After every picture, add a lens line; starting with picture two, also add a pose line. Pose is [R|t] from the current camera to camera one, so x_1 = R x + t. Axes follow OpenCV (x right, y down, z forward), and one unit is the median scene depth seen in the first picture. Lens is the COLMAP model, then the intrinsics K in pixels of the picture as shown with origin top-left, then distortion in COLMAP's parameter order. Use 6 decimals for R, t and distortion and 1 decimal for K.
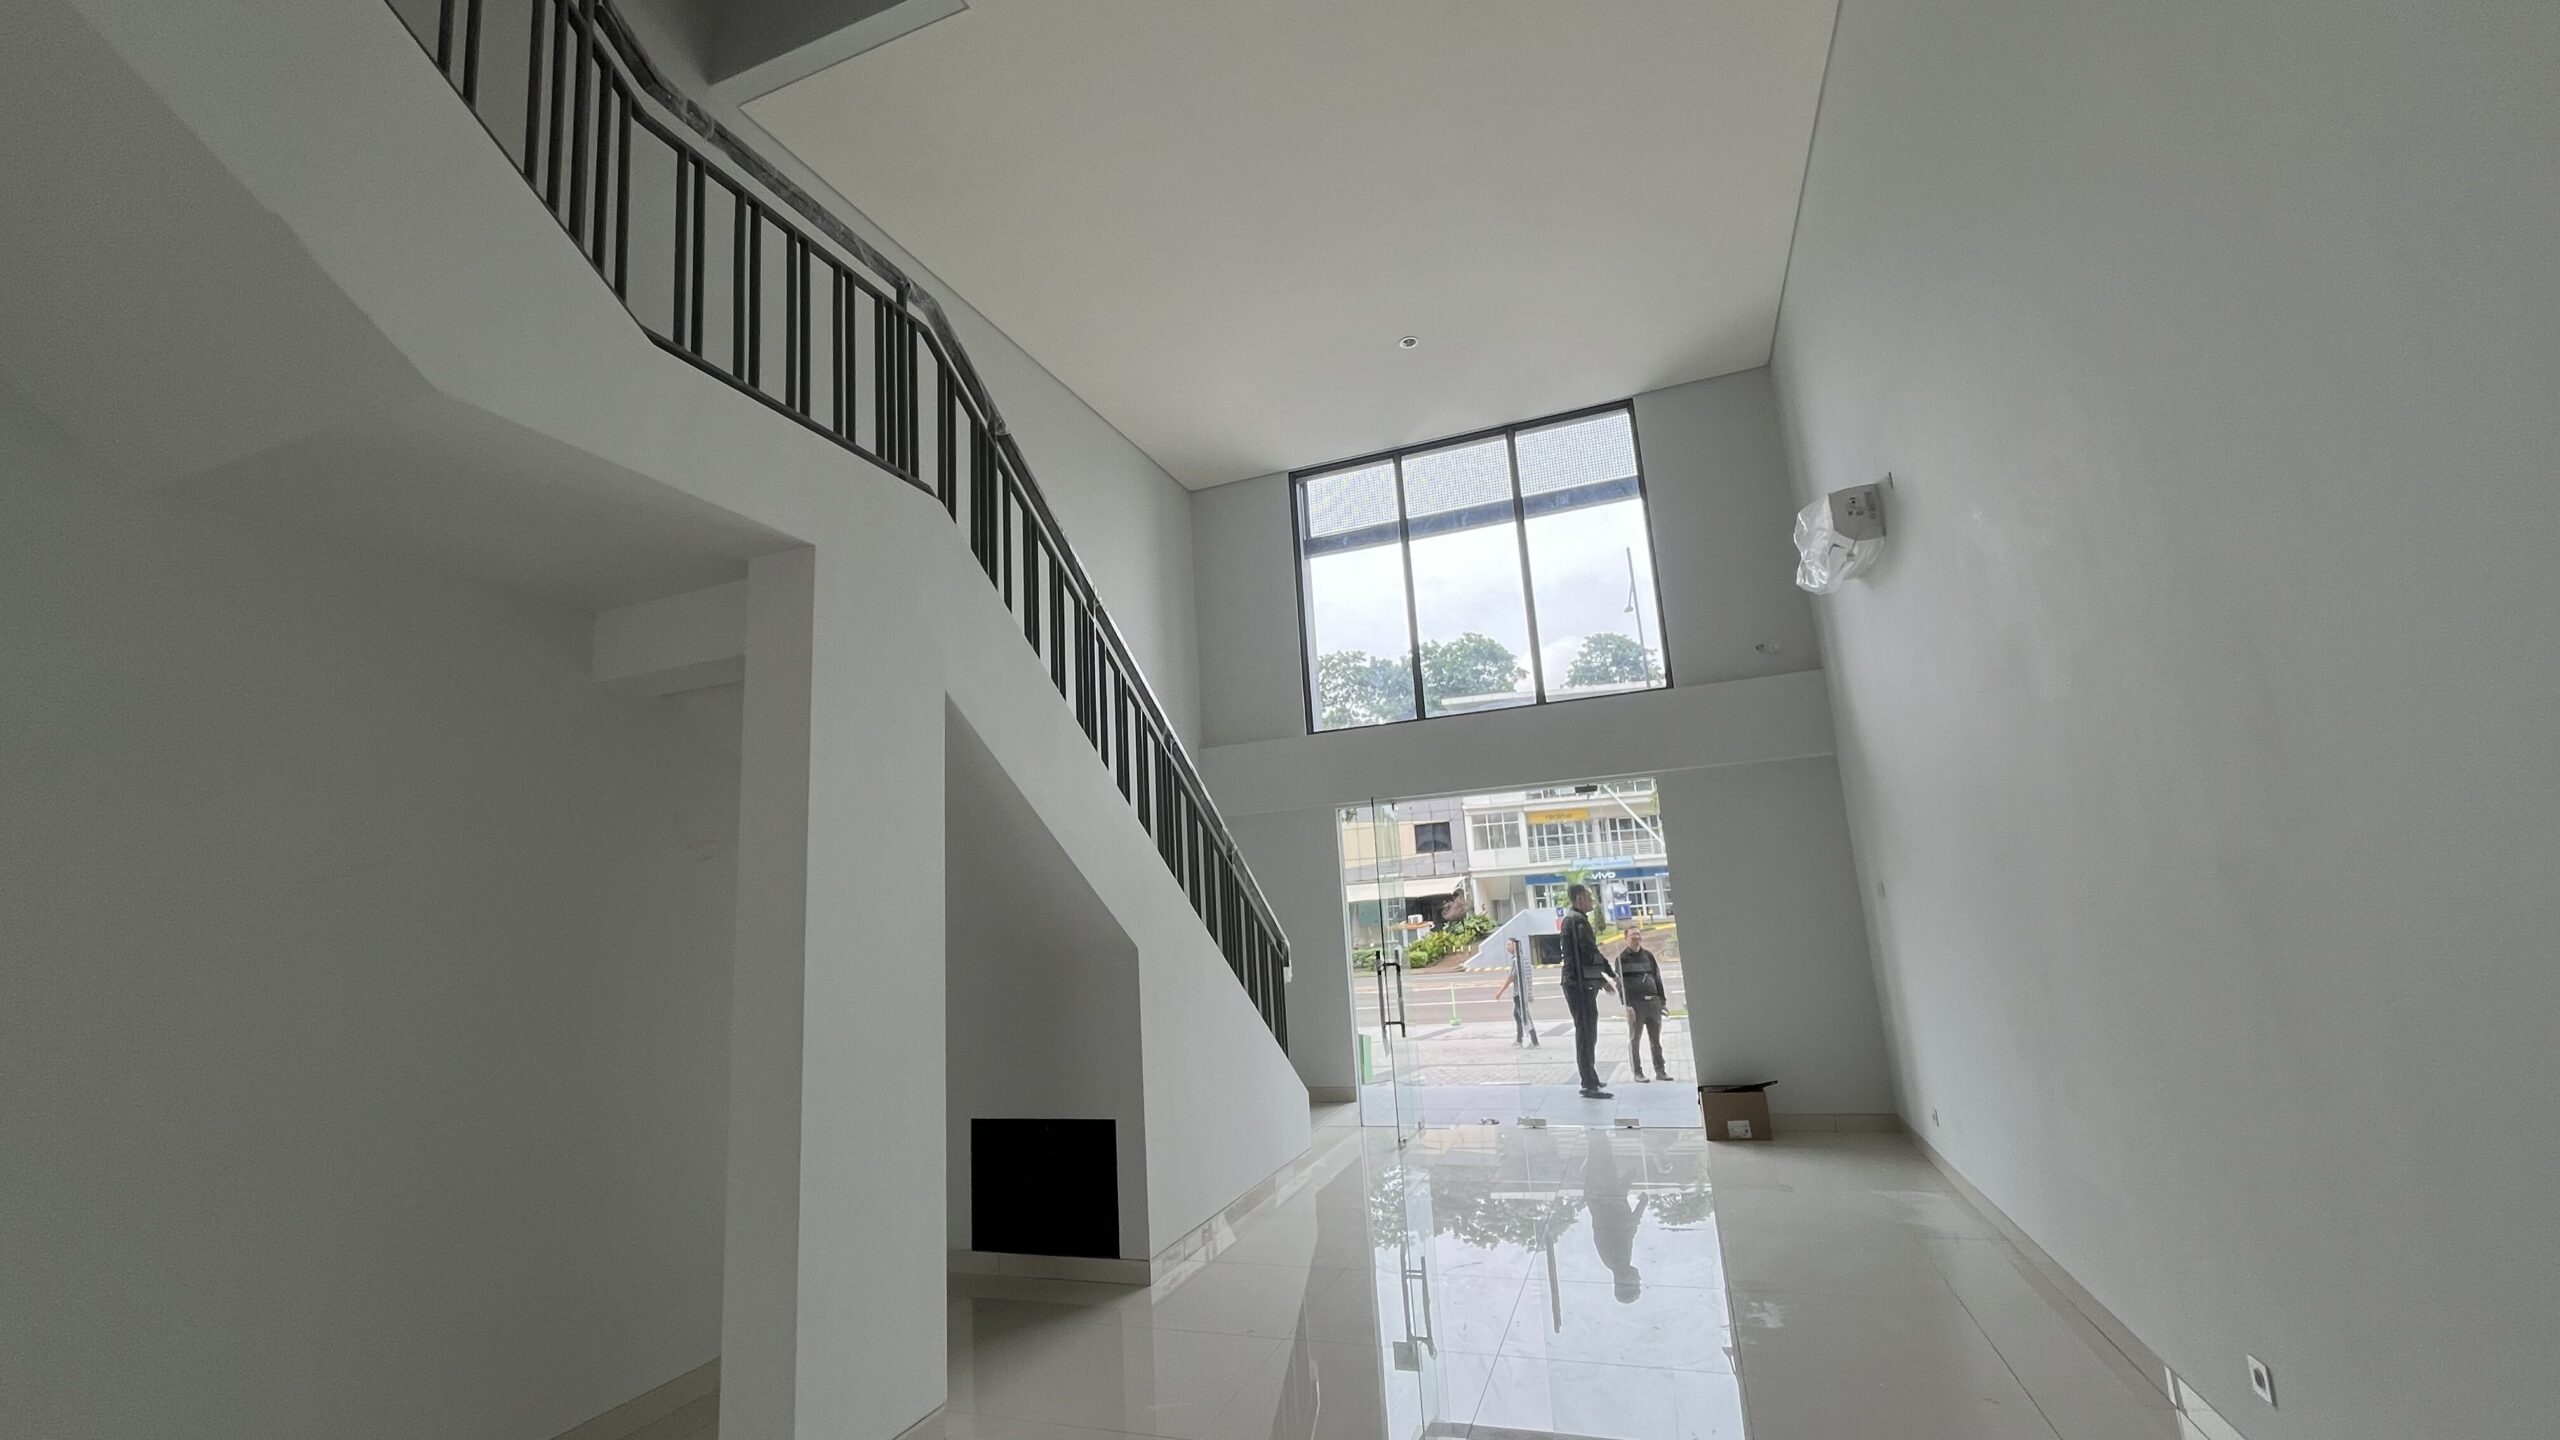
lens RADIAL K [[1032.2, 0, 1280.0], [0, 1032.2, 720.0], [0, 0, 1]] dist [-0.000211, 0.000324]
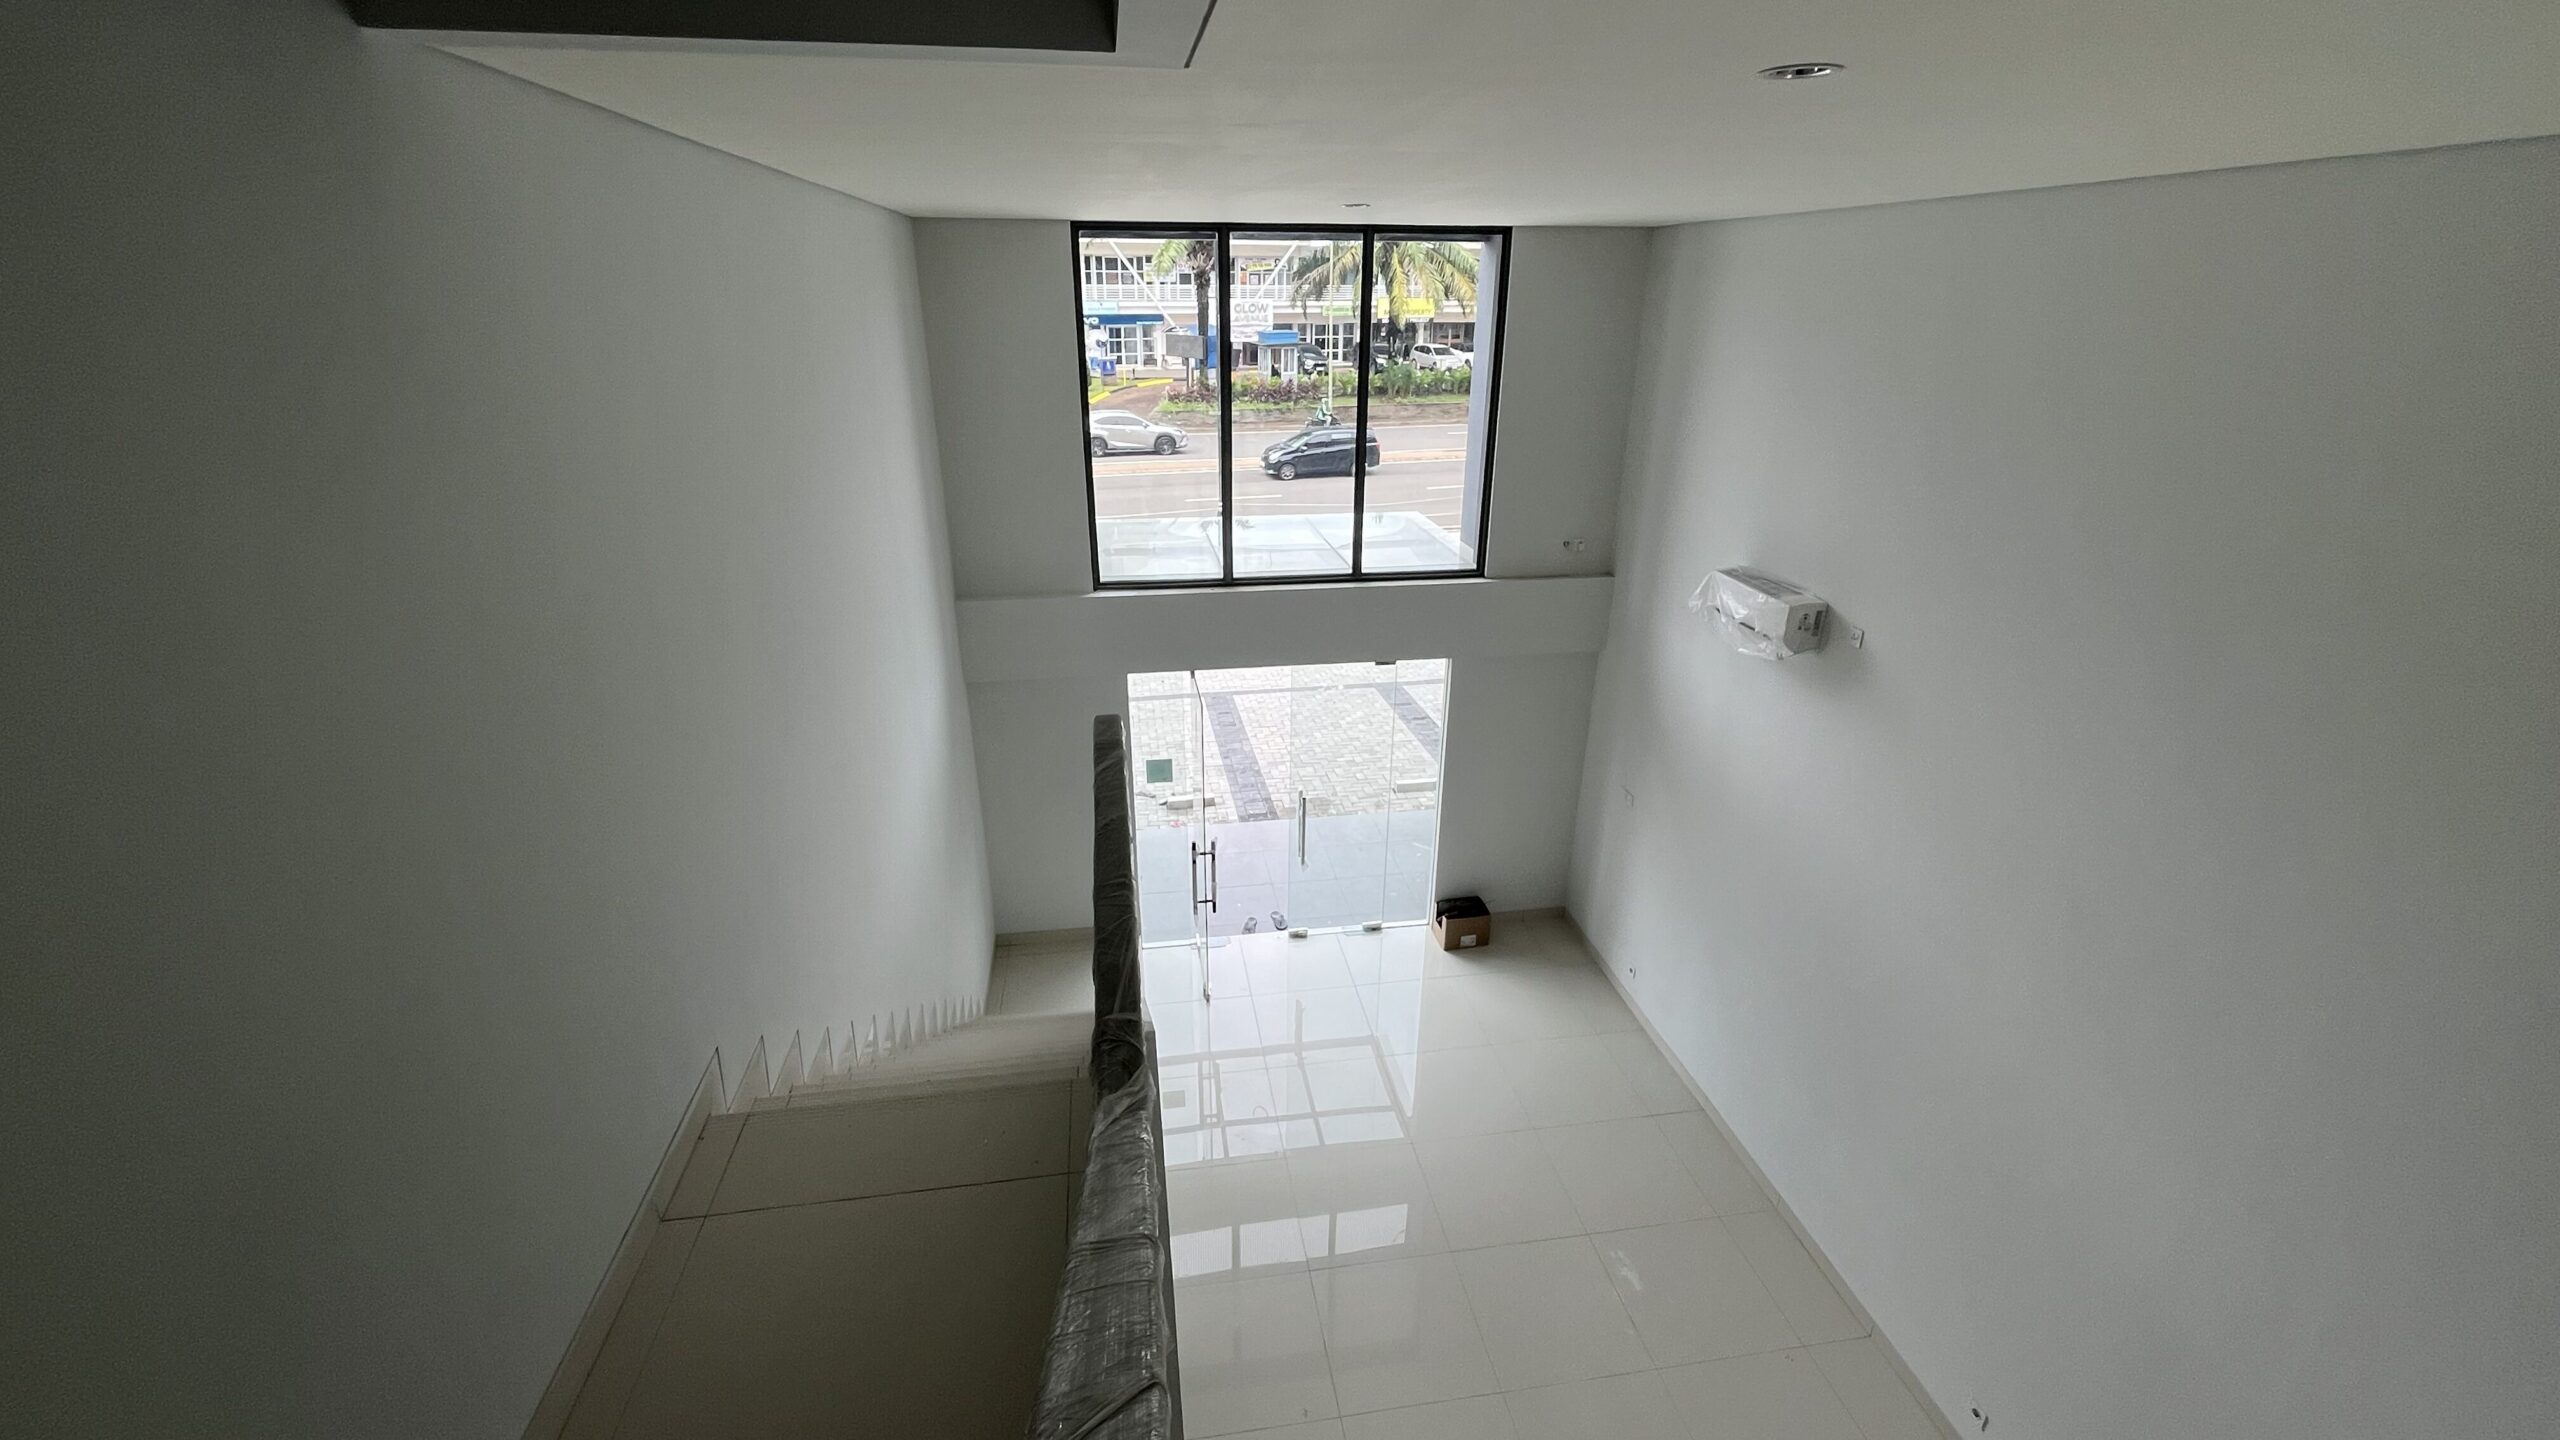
lens RADIAL K [[1032.2, 0, 1280.0], [0, 1032.2, 720.0], [0, 0, 1]] dist [-0.000211, 0.000324]
pose [[0.875798, -0.114626, 0.468870, -0.249034], [-0.150913, 0.857666, 0.491564, -0.330508], [-0.458480, -0.501269, 0.733843, 0.248337]]
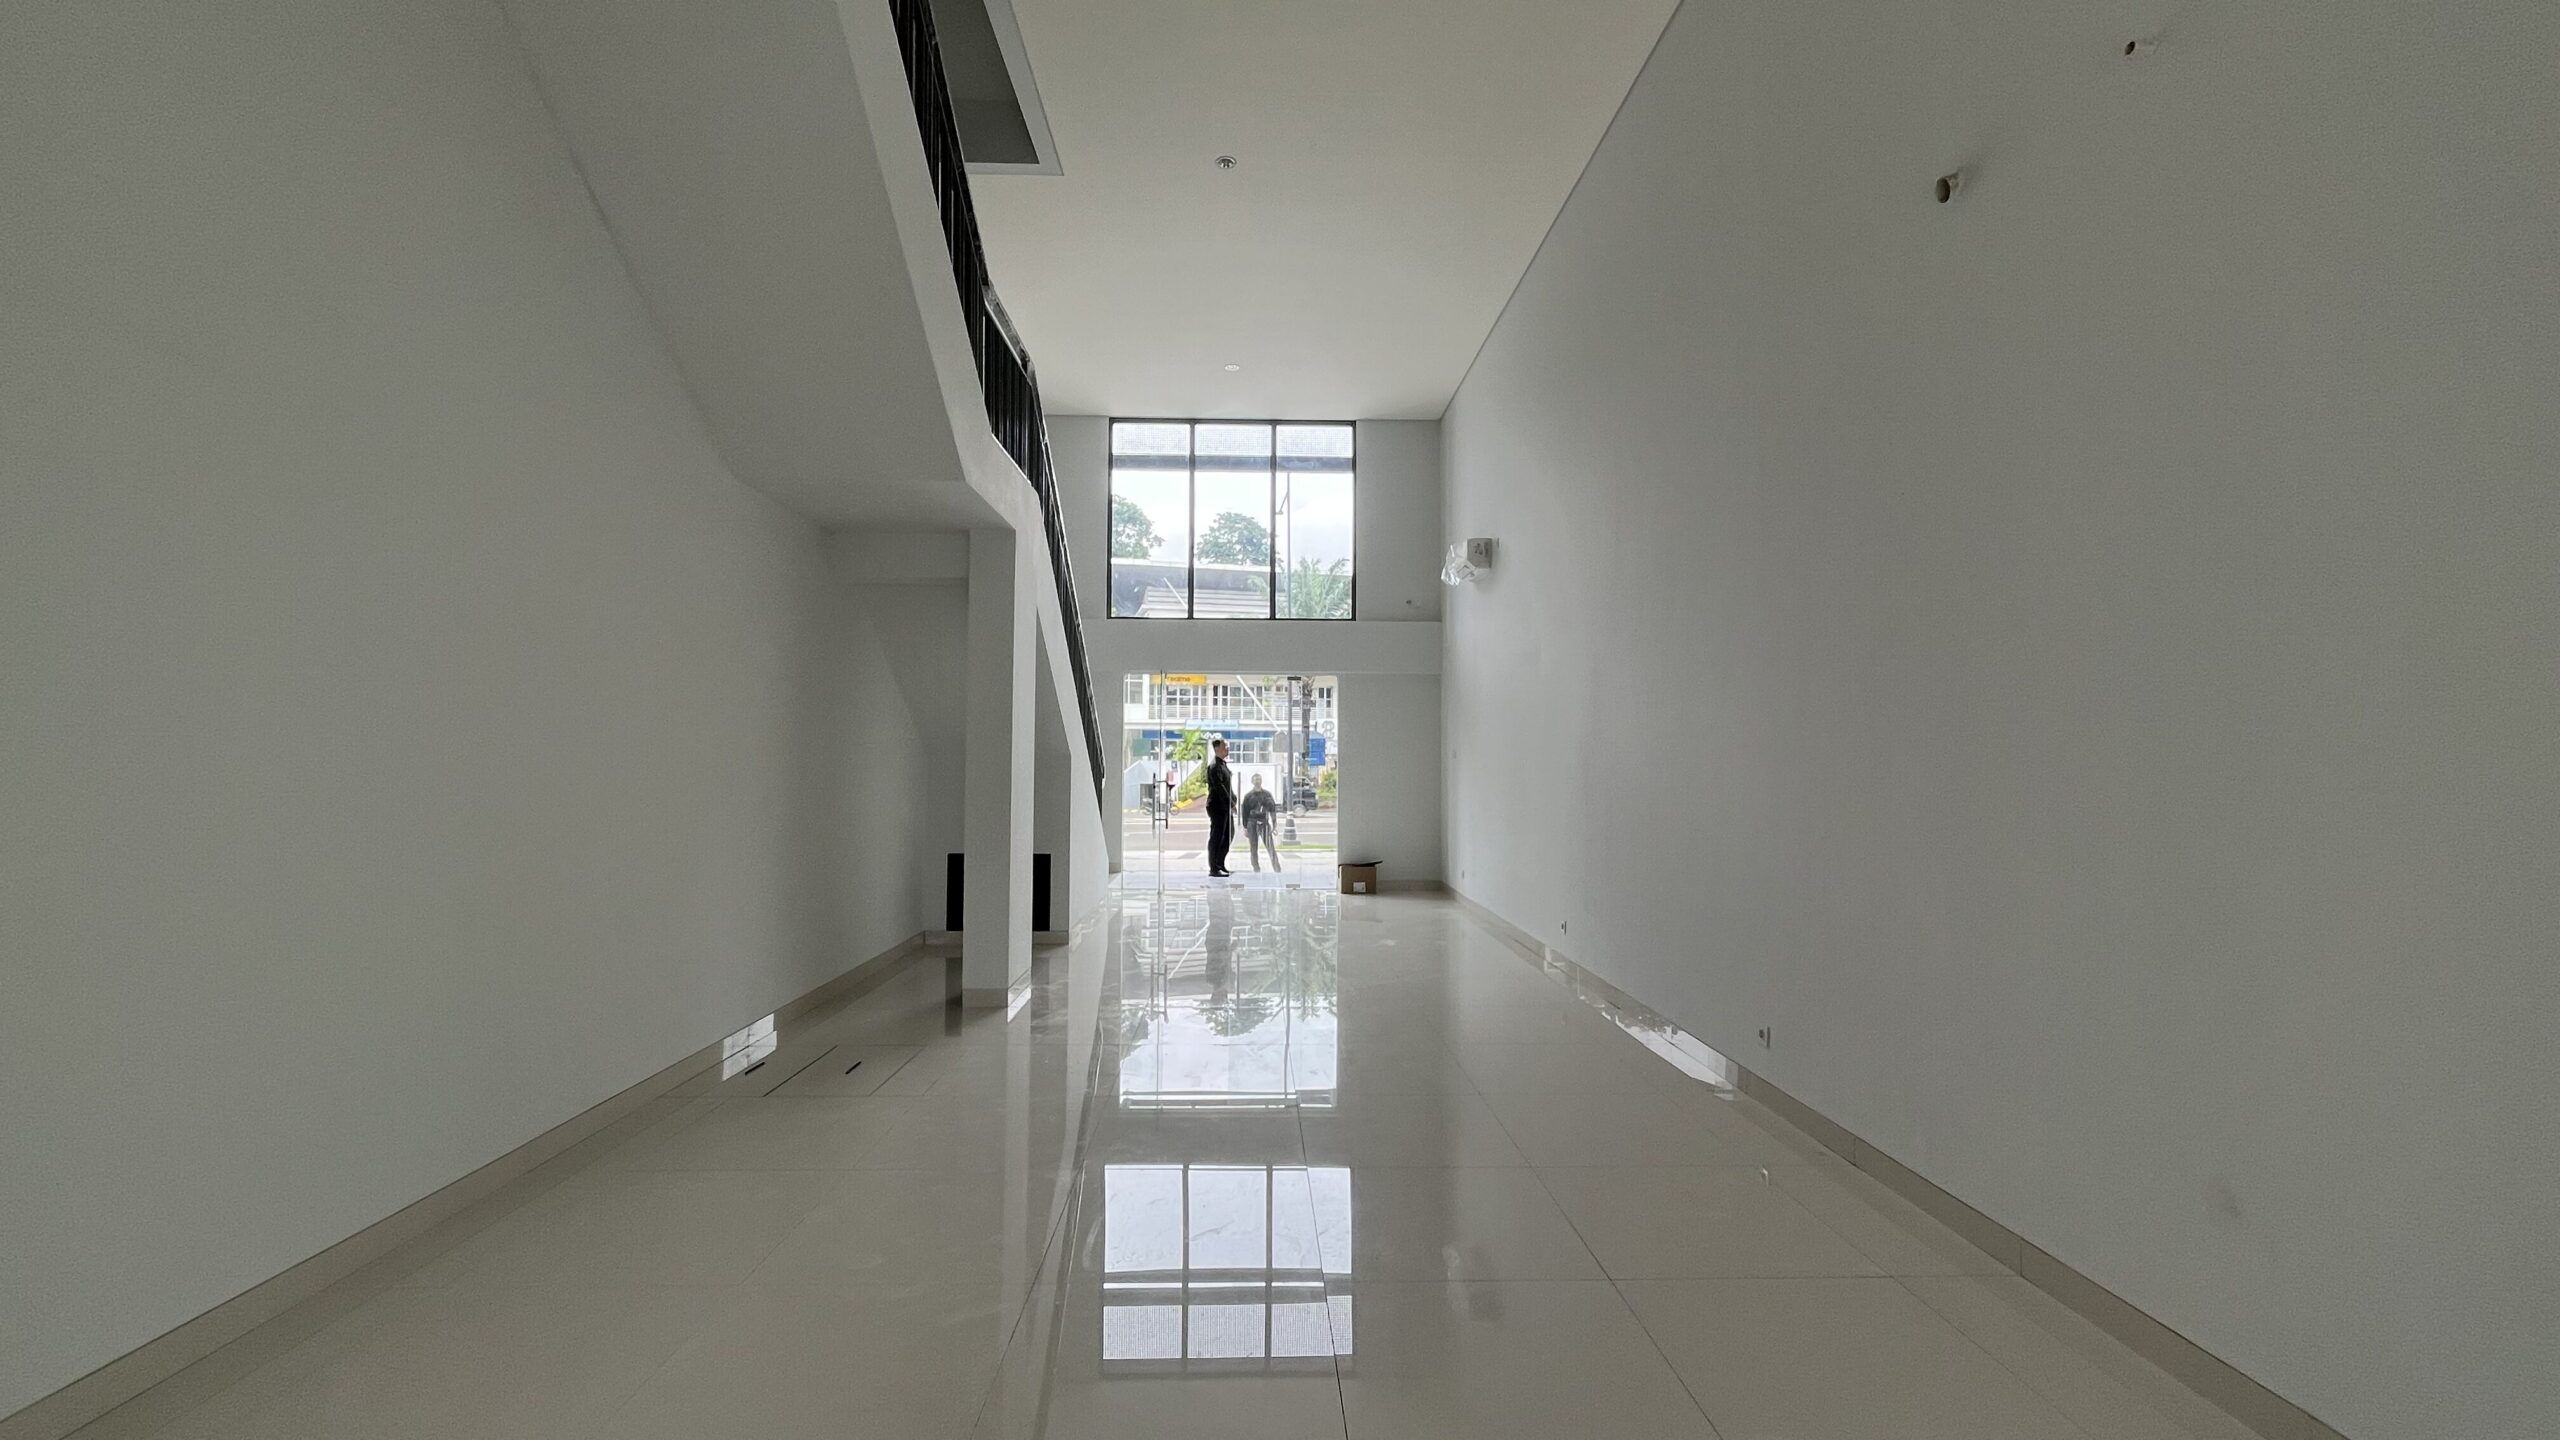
lens RADIAL K [[1012.6, 0, 1292.0], [0, 1012.6, 719.9], [0, 0, 1]] dist [0.000020, 0.000059]
pose [[0.921409, 0.082648, 0.379705, -0.245225], [-0.135713, 0.984035, 0.115139, -0.040120], [-0.364127, -0.157621, 0.917915, -0.349855]]
